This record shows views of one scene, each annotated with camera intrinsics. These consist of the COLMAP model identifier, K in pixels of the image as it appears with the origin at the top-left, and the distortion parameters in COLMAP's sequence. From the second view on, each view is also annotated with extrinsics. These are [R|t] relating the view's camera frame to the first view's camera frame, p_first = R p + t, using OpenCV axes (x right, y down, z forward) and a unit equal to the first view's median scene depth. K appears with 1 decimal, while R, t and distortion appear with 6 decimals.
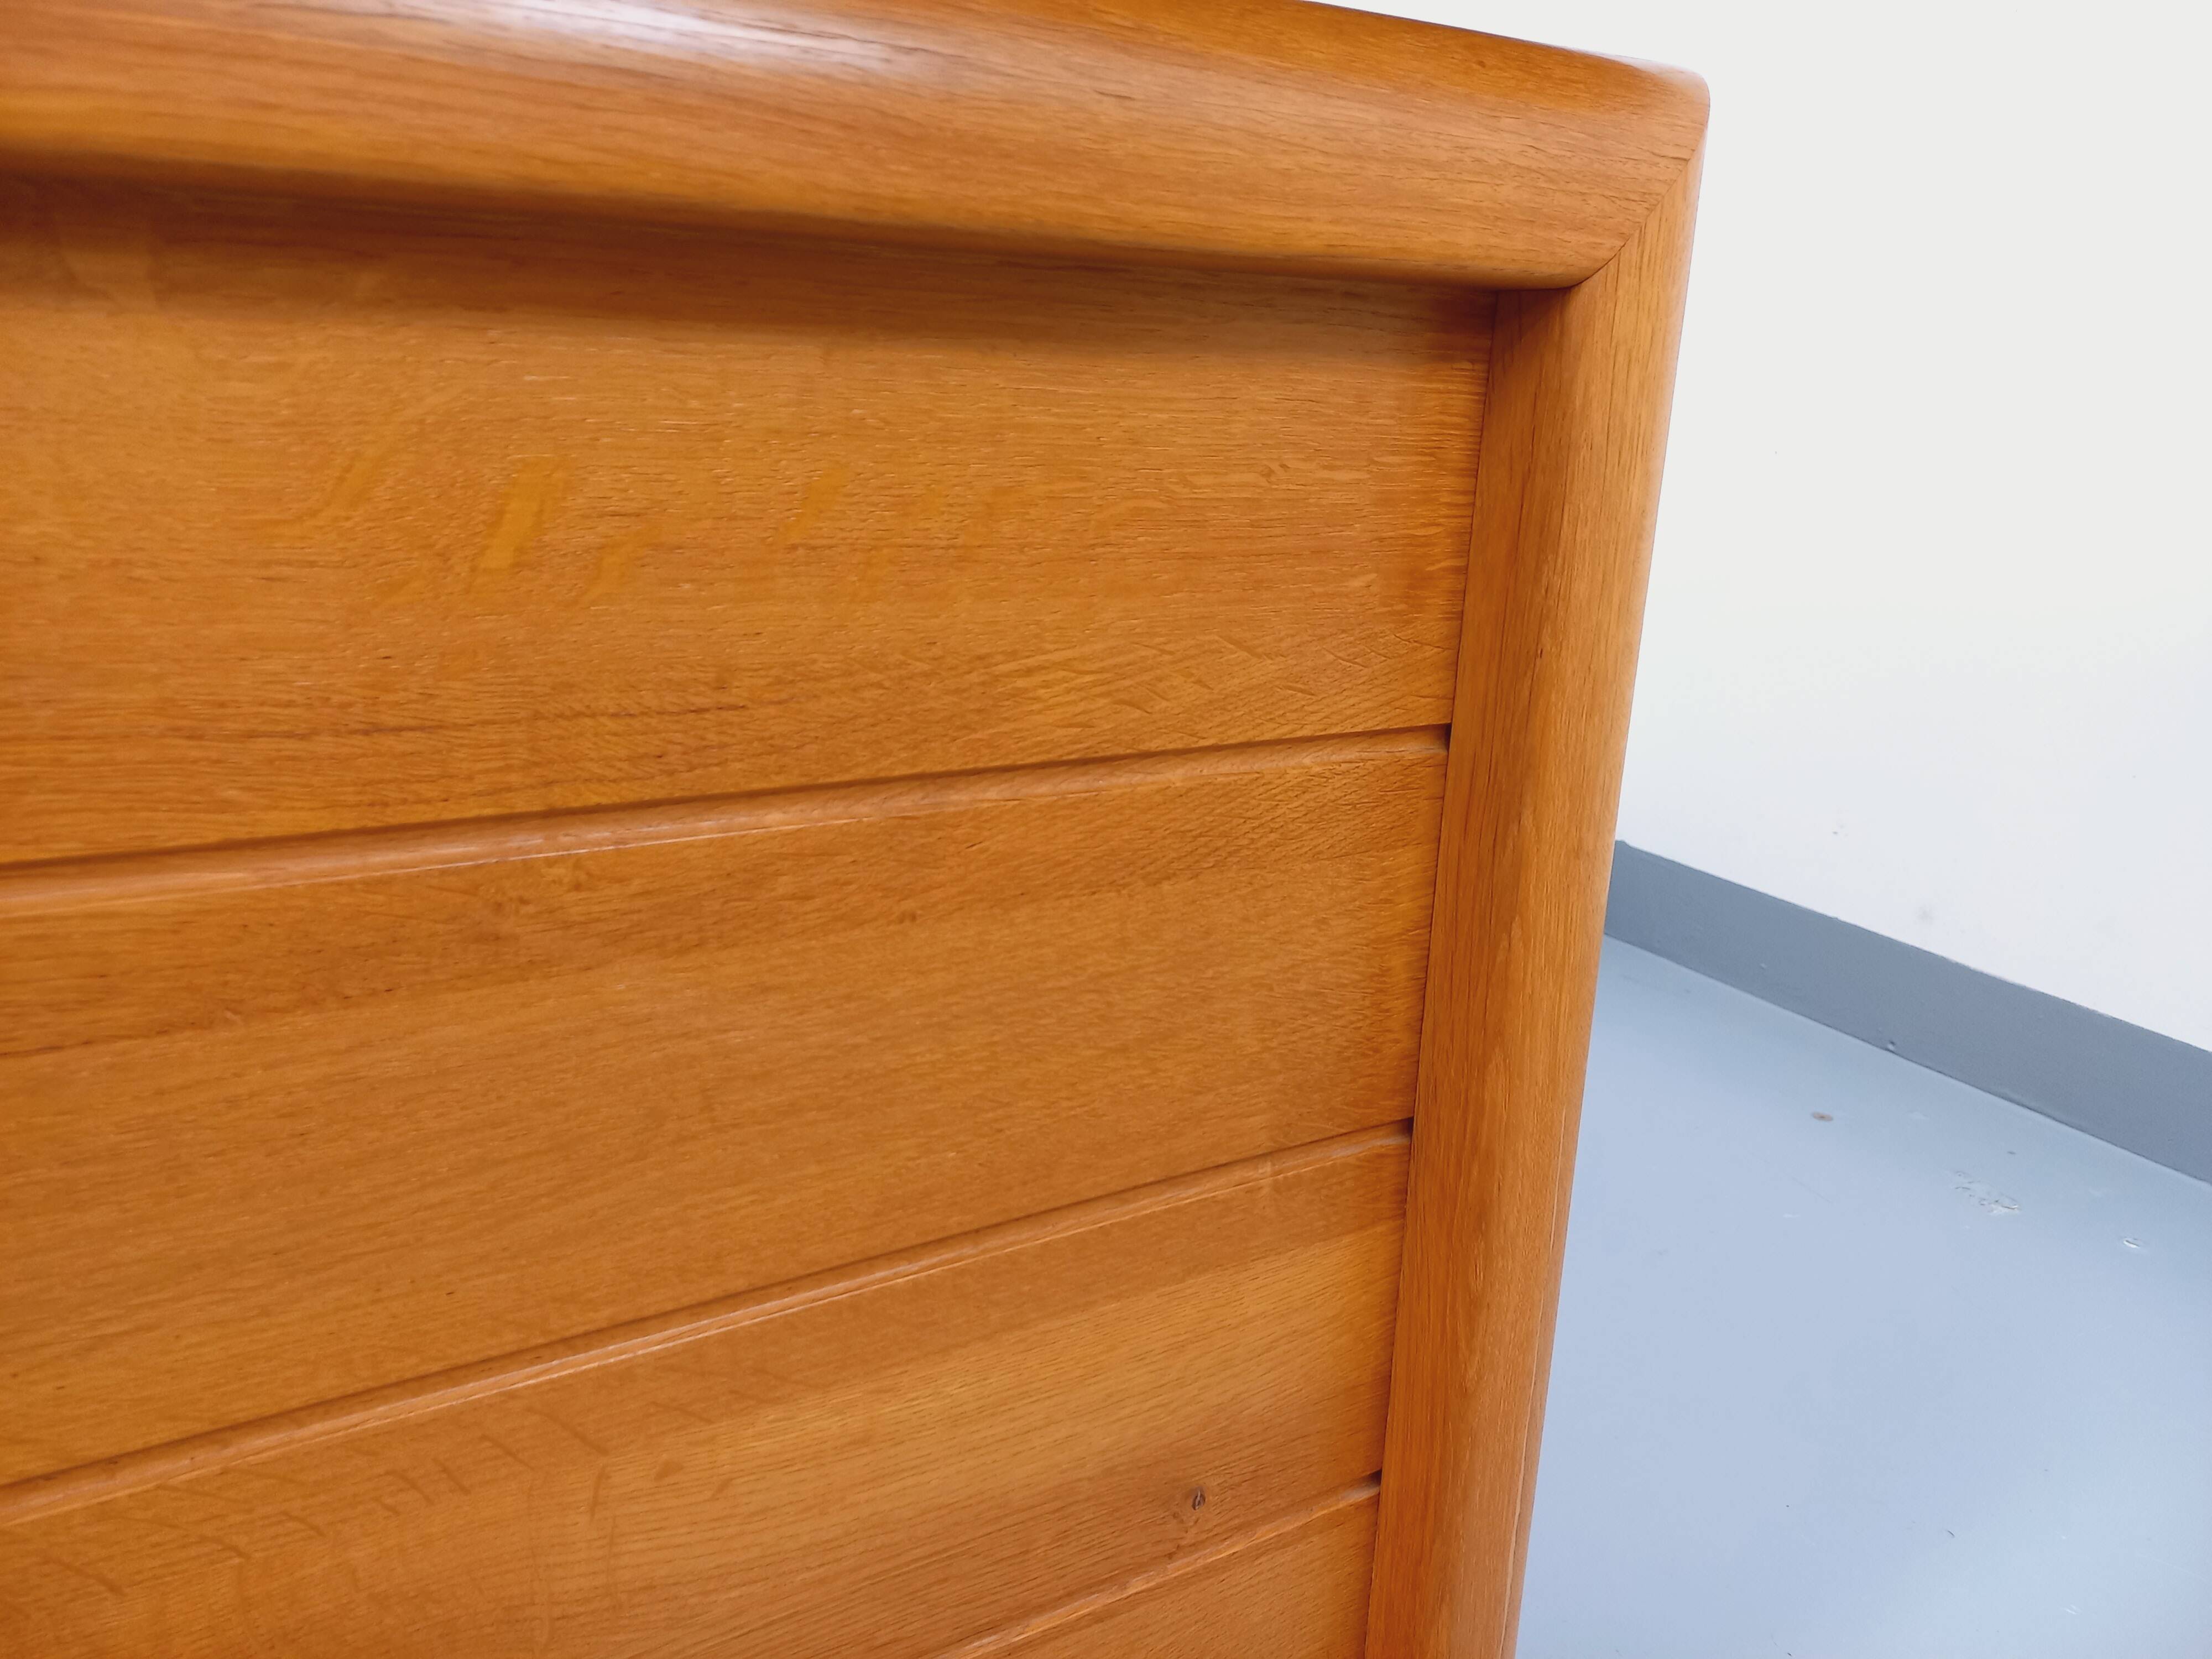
lens RADIAL K [[1635.0, 0, 1135.5], [0, 1635.0, 787.4], [0, 0, 1]] dist [0.078826, -0.076158]
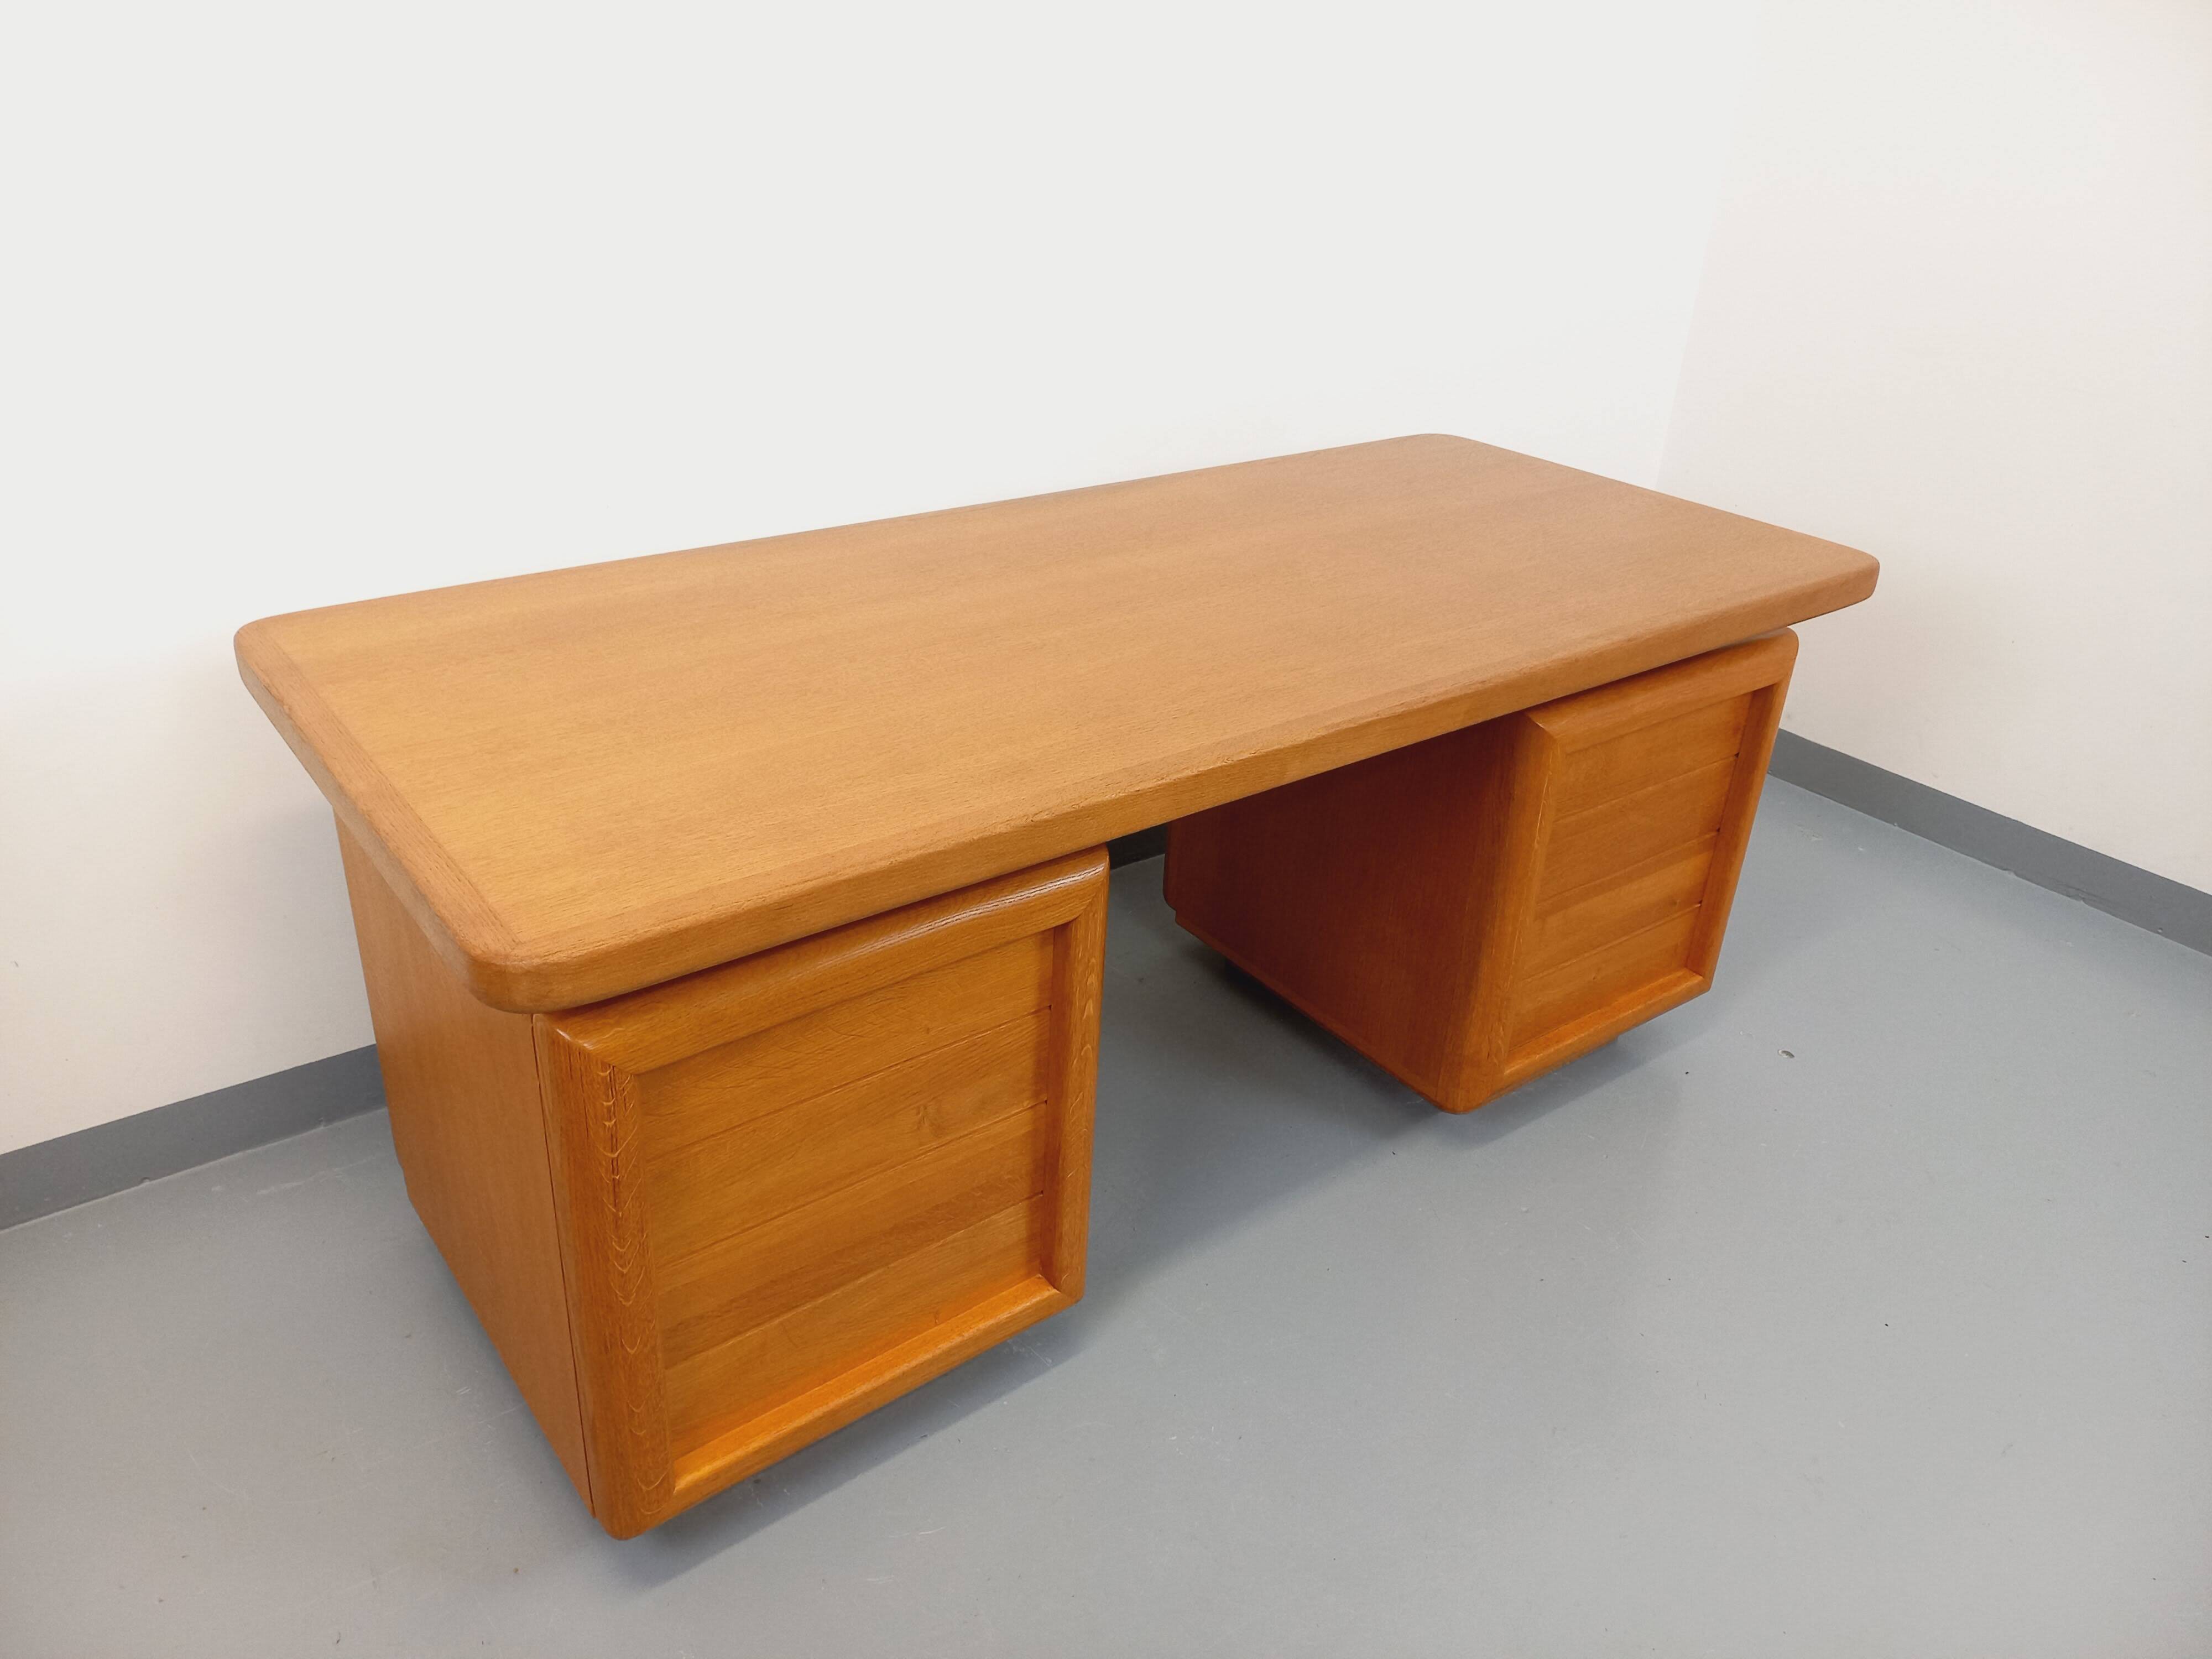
lens RADIAL K [[1635.0, 0, 1105.2], [0, 1635.0, 812.5], [0, 0, 1]] dist [0.078826, -0.076158]
pose [[0.994654, -0.046288, 0.092305, -2.556406], [0.025667, 0.976673, 0.213194, -1.141937], [-0.100020, -0.209685, 0.972640, -4.360787]]
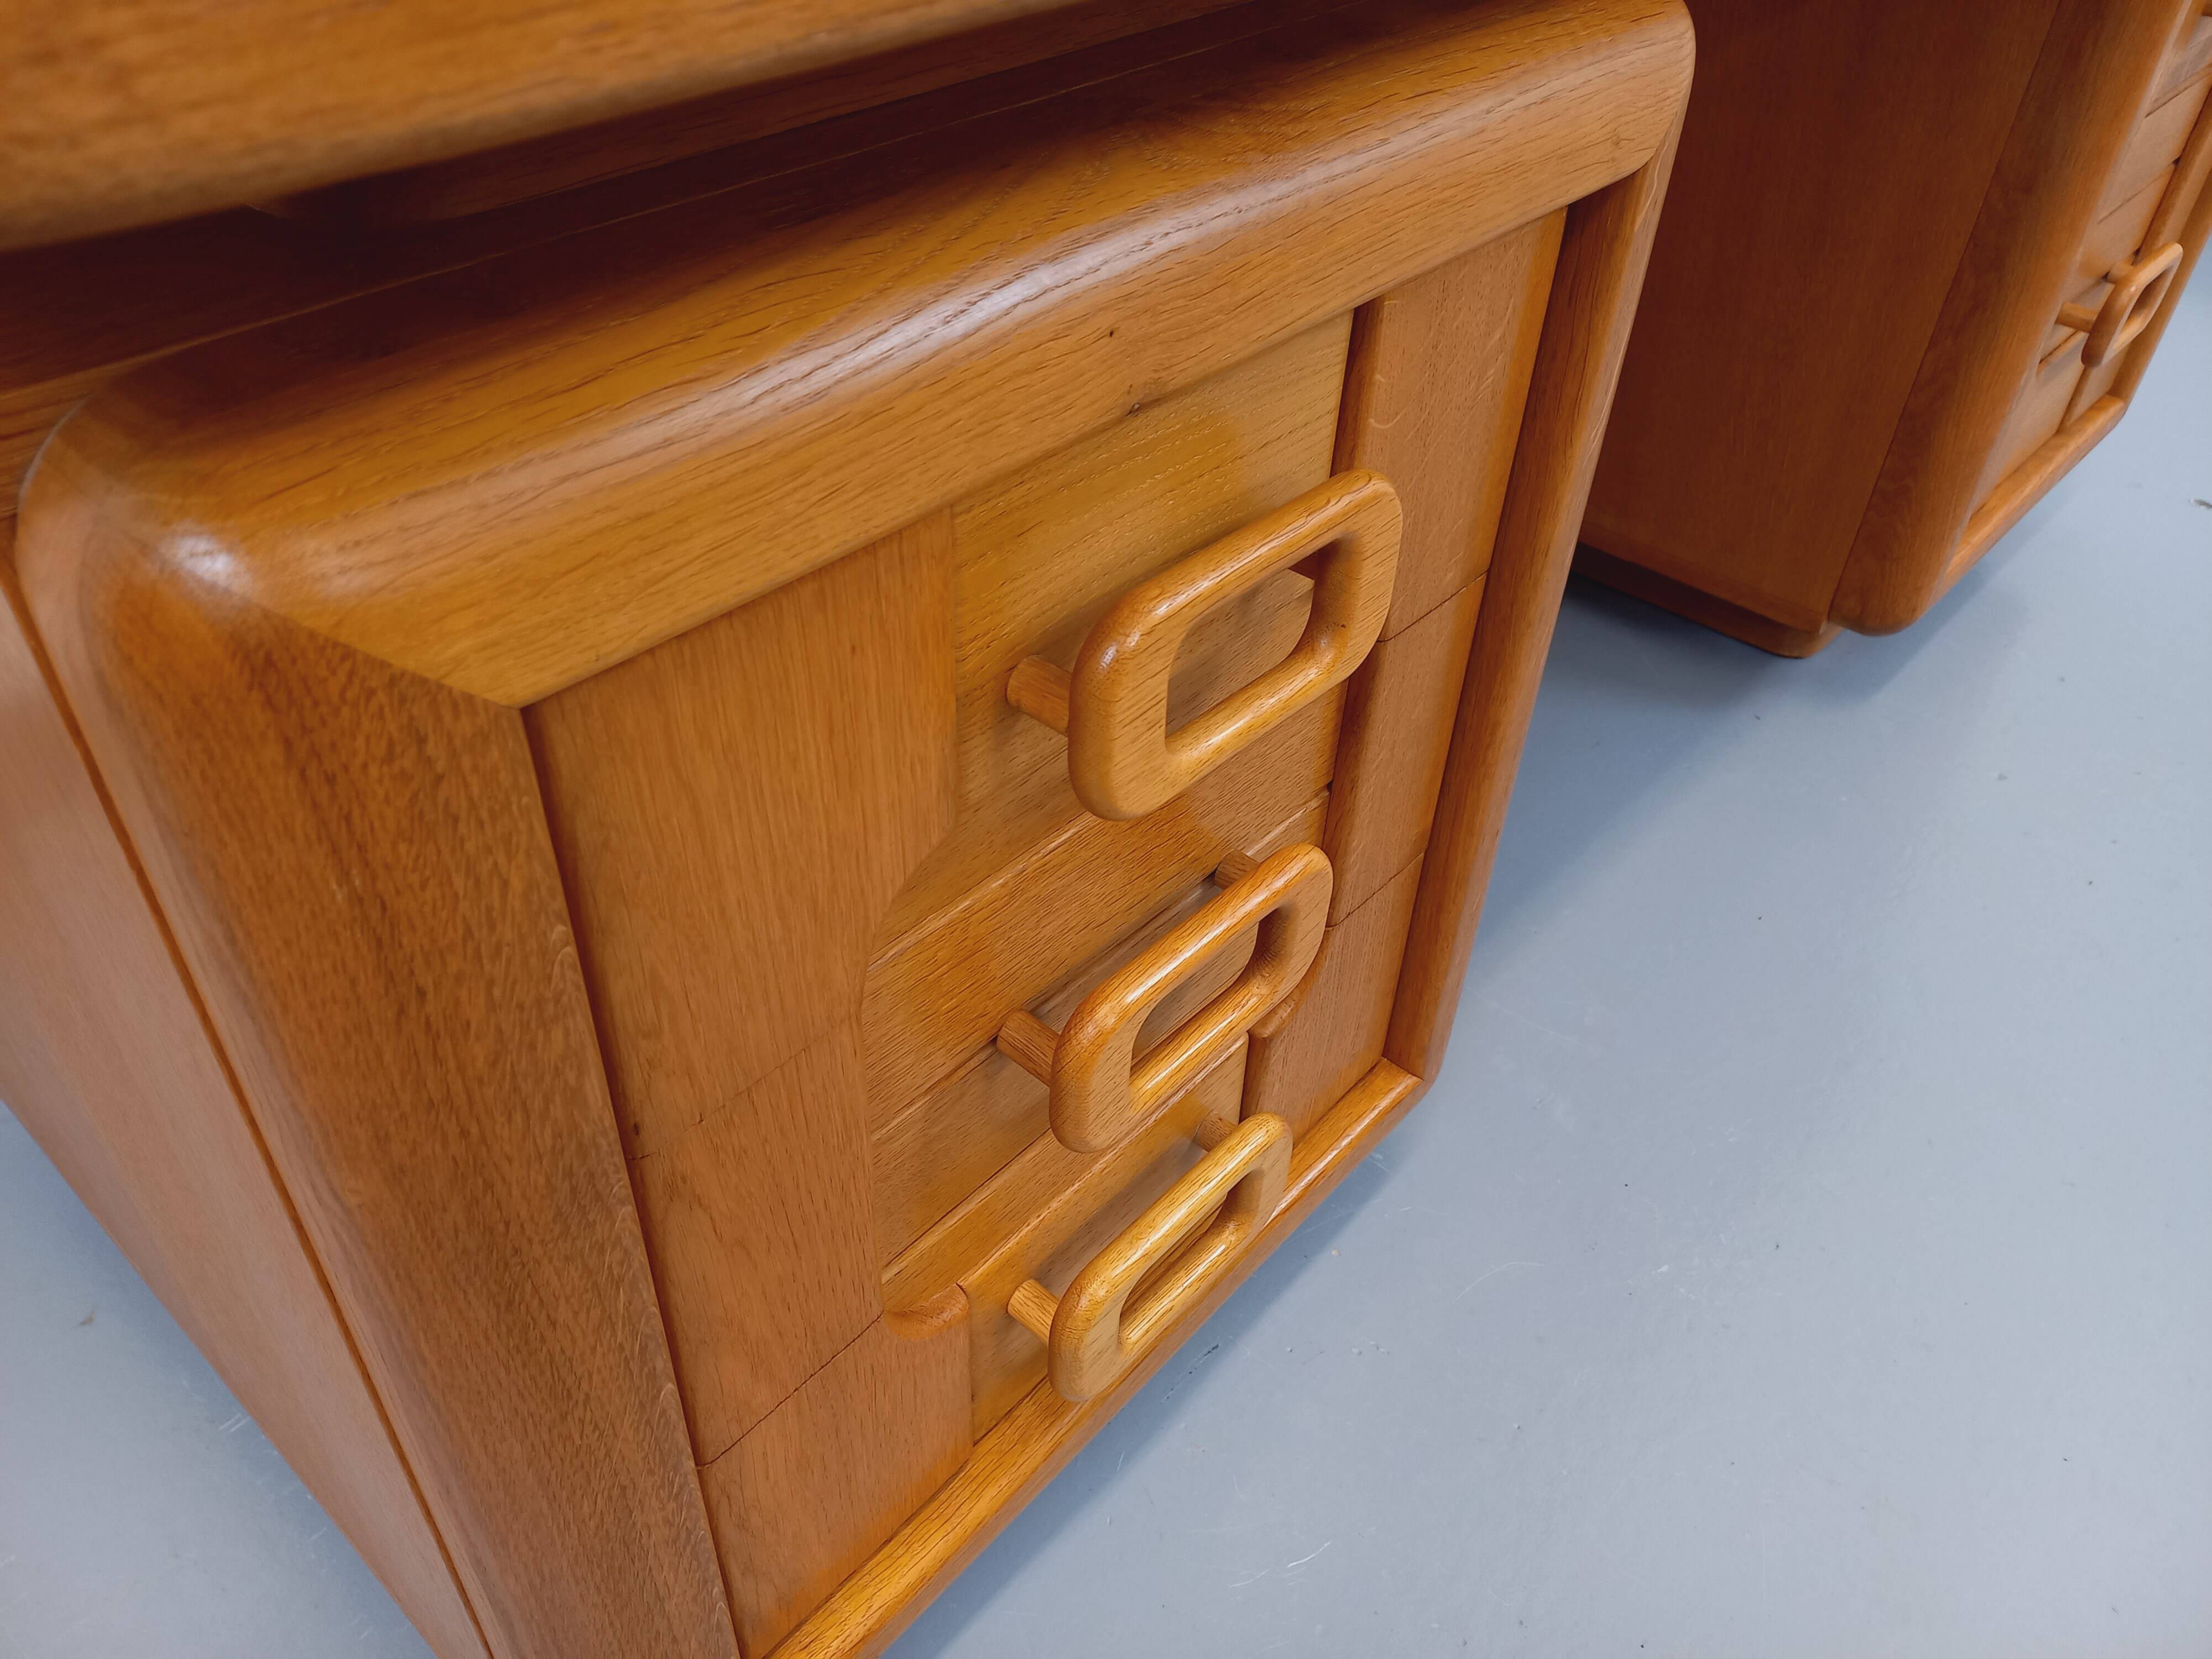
lens RADIAL K [[1635.0, 0, 1097.8], [0, 1635.0, 826.1], [0, 0, 1]] dist [0.078826, -0.076158]
pose [[0.959433, -0.191278, 0.207126, -3.151012], [0.083198, 0.894020, 0.440234, -0.203620], [-0.269382, -0.405142, 0.873666, -1.887991]]
